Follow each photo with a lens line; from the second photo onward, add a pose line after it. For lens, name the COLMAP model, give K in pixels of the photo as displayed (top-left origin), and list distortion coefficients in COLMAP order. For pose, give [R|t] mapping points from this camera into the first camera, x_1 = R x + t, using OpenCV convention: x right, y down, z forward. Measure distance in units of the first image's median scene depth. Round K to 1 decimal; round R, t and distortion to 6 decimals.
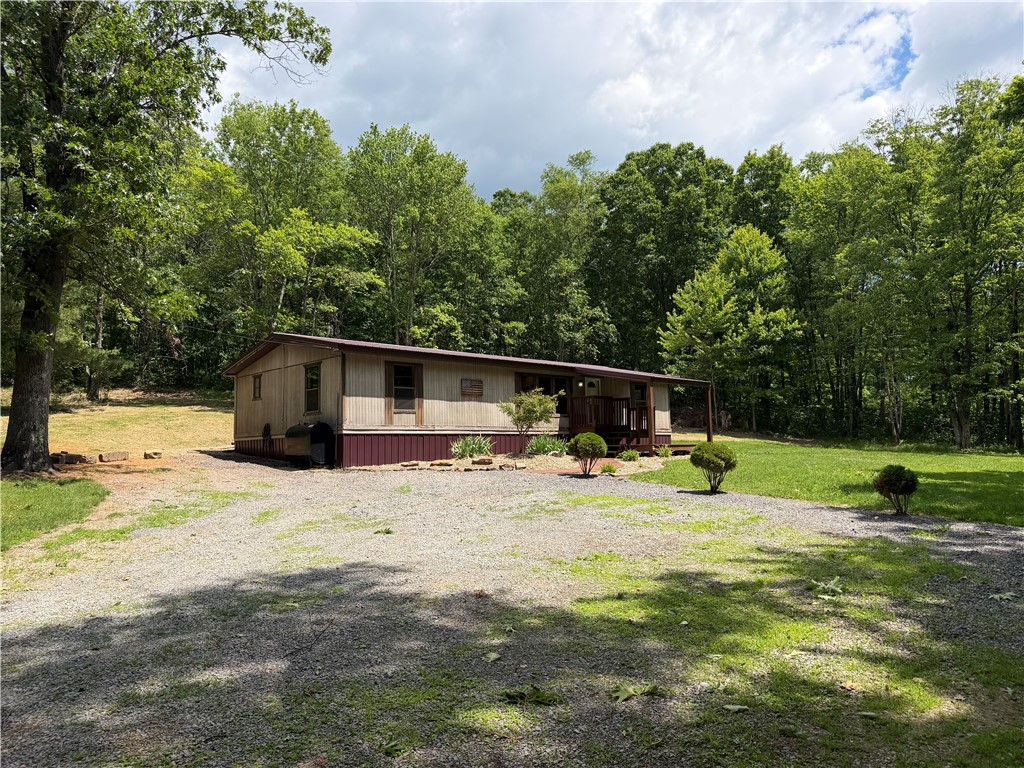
lens RADIAL K [[725.5, 0, 510.5], [0, 725.5, 383.2], [0, 0, 1]] dist [0.047163, -0.061721]
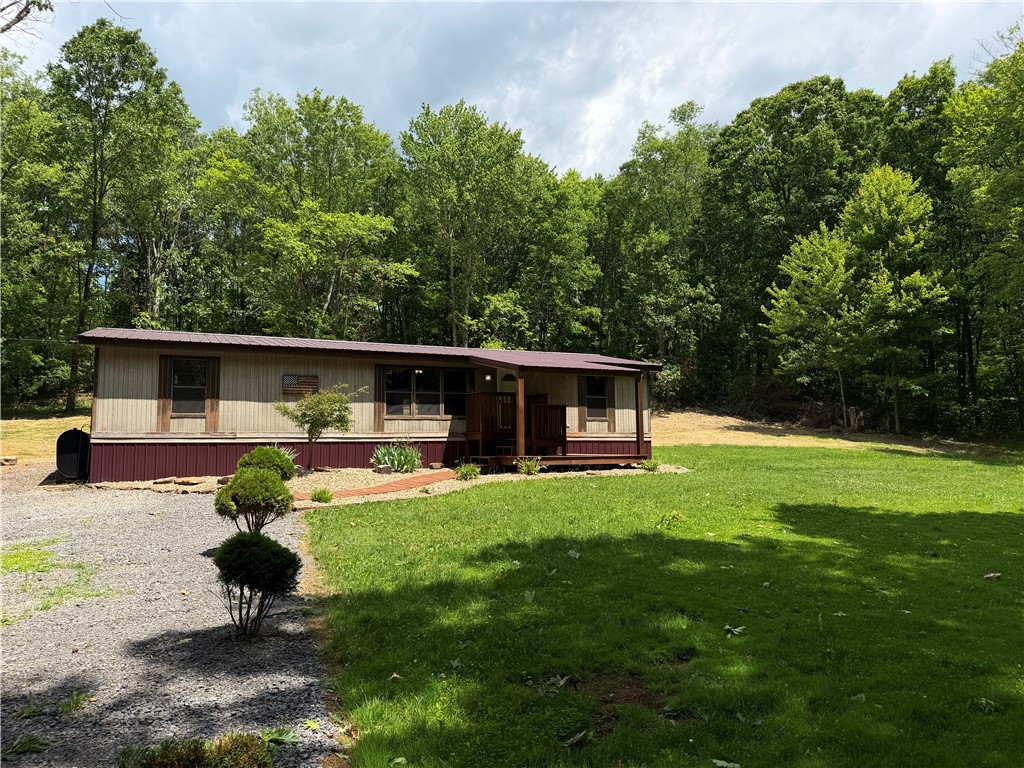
lens RADIAL K [[725.5, 0, 513.3], [0, 725.5, 377.7], [0, 0, 1]] dist [0.047163, -0.061721]
pose [[0.946604, -0.021832, -0.321659, 0.218886], [0.021095, 0.999761, -0.005777, 0.003858], [0.321708, -0.001317, 0.946838, 0.154243]]
